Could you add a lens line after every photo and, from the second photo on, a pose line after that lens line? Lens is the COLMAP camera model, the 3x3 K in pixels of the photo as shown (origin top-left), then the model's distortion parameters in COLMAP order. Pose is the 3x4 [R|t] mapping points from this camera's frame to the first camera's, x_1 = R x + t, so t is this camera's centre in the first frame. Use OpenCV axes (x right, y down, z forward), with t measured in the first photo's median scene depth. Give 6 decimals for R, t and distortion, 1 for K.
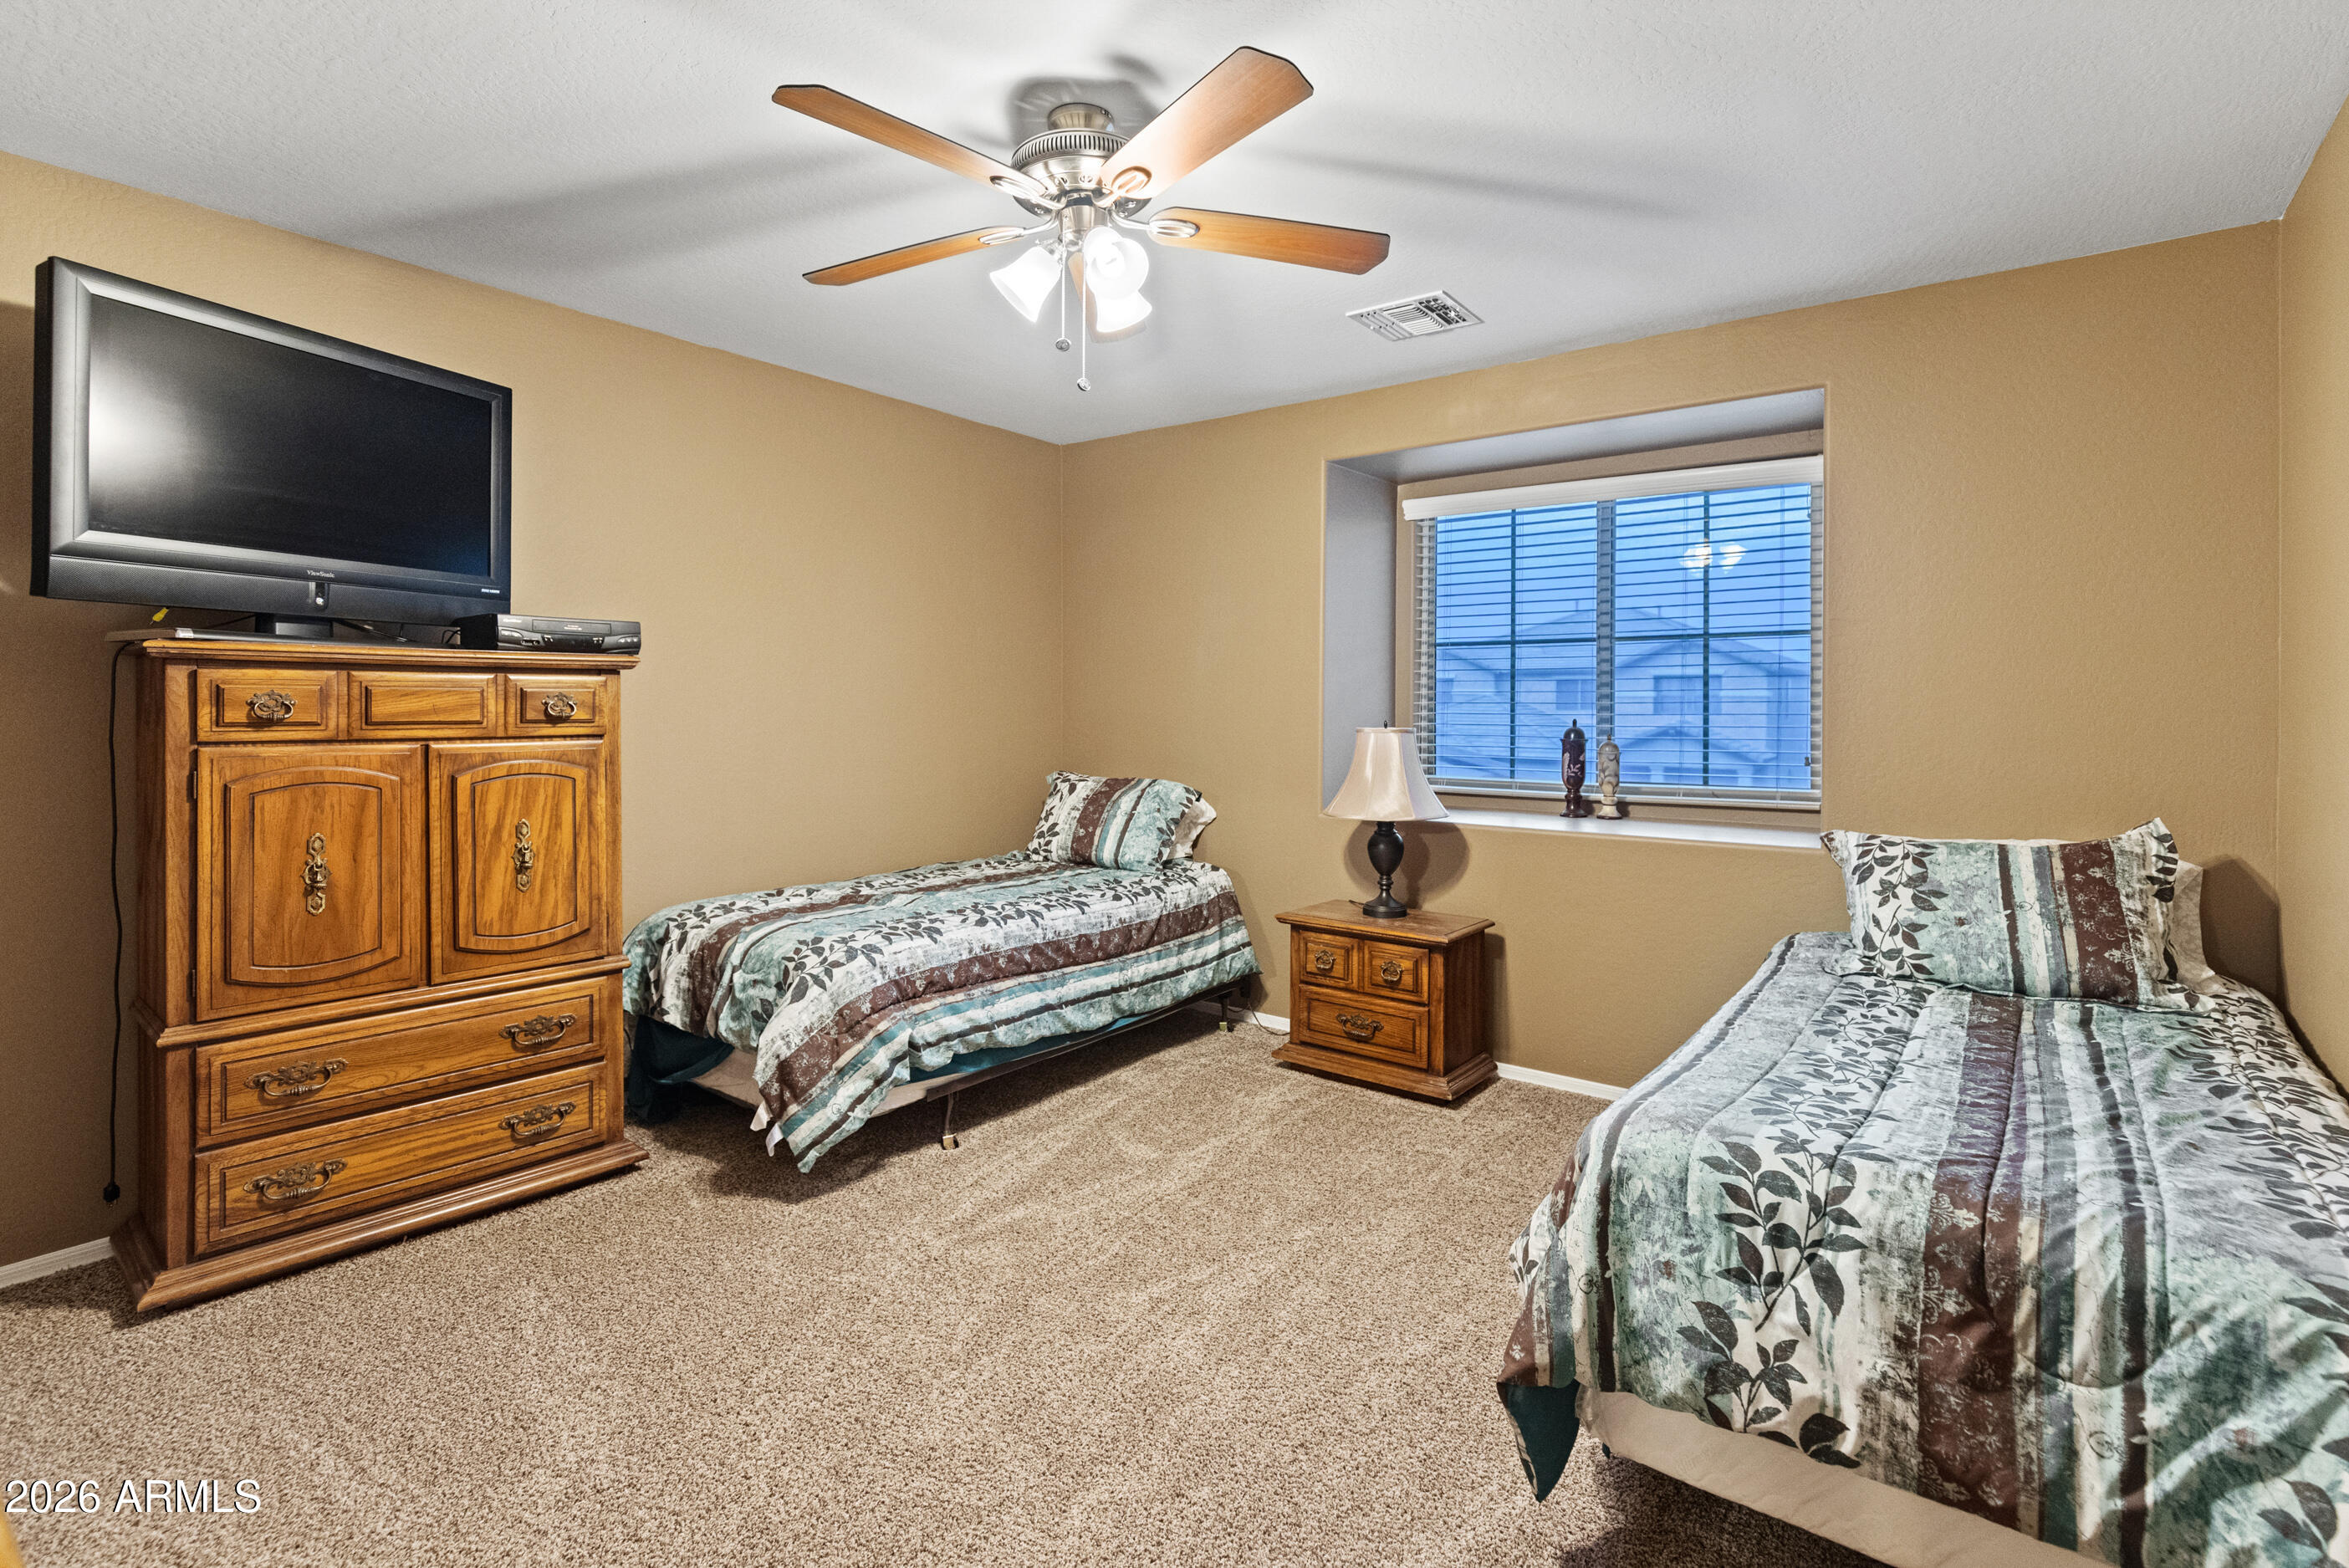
lens RADIAL K [[1123.2, 0, 1195.7], [0, 1123.2, 700.9], [0, 0, 1]] dist [0.001455, 0.000769]
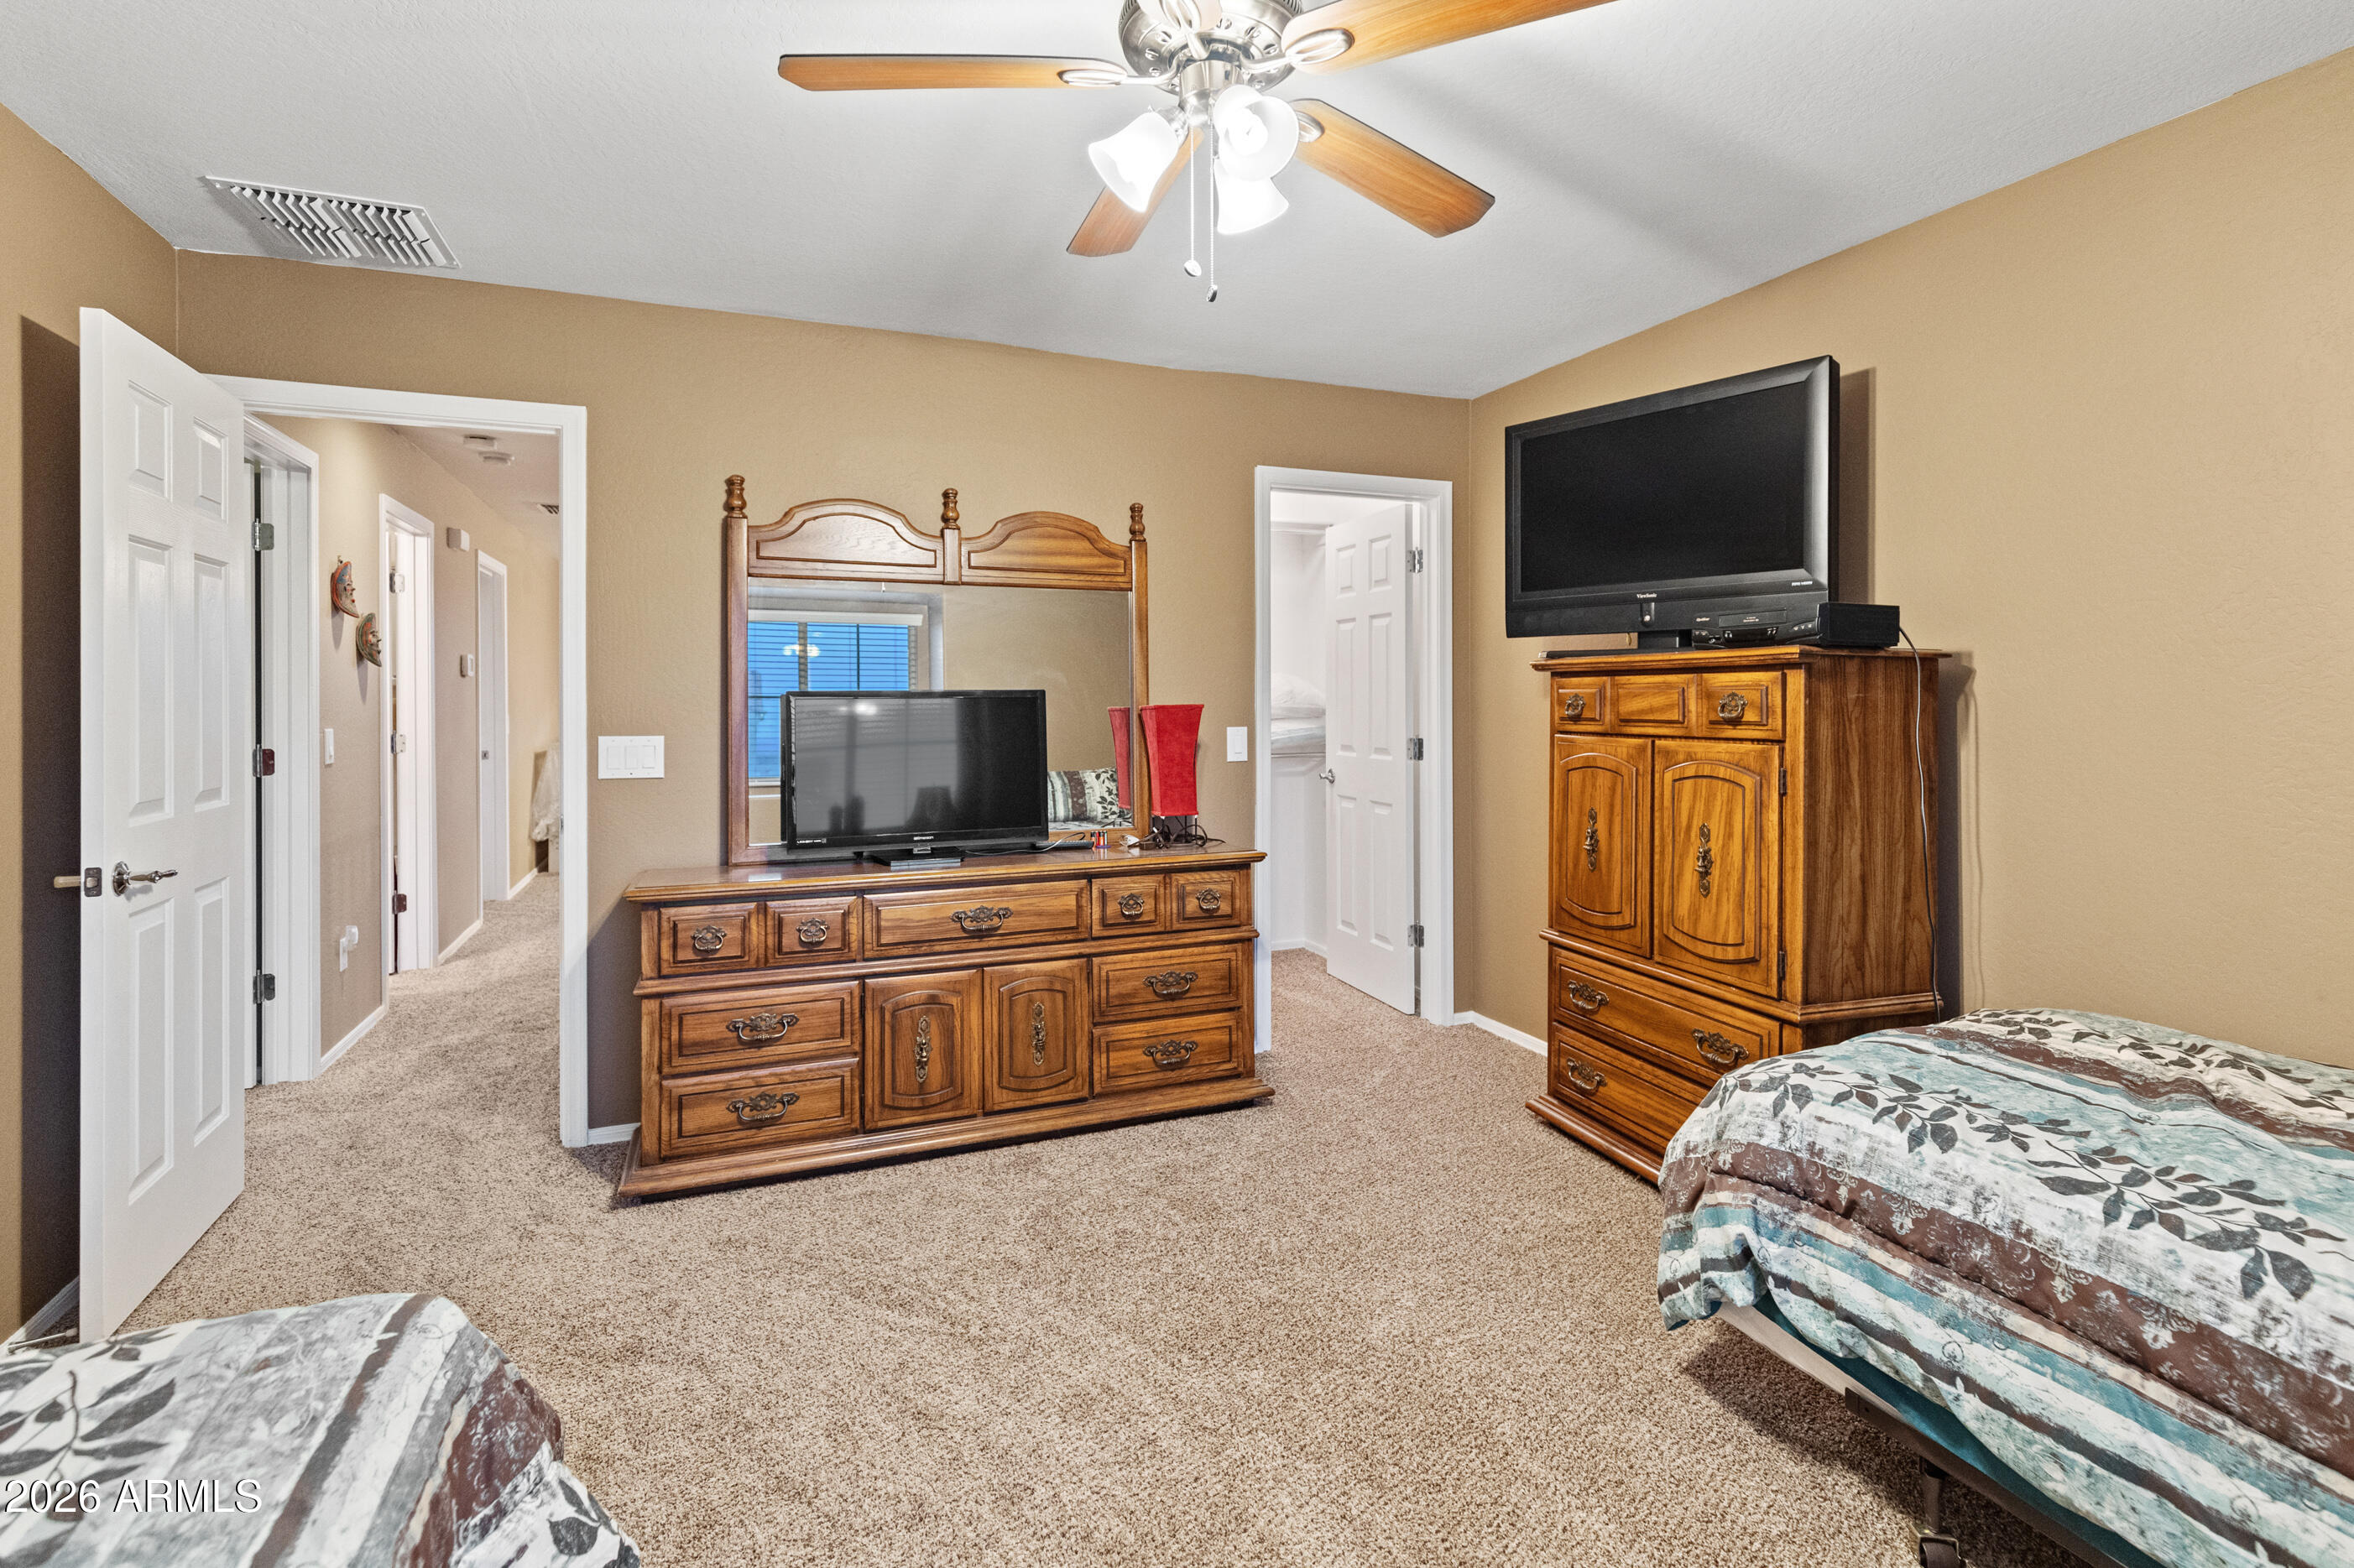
lens RADIAL K [[1125.4, 0, 1198.2], [0, 1125.4, 700.8], [0, 0, 1]] dist [0.001455, 0.000769]
pose [[-0.512645, -0.000764, -0.858600, 0.446037], [-0.000376, 1.000000, -0.000665, 0.000710], [0.858600, -0.000018, -0.512646, 1.082548]]
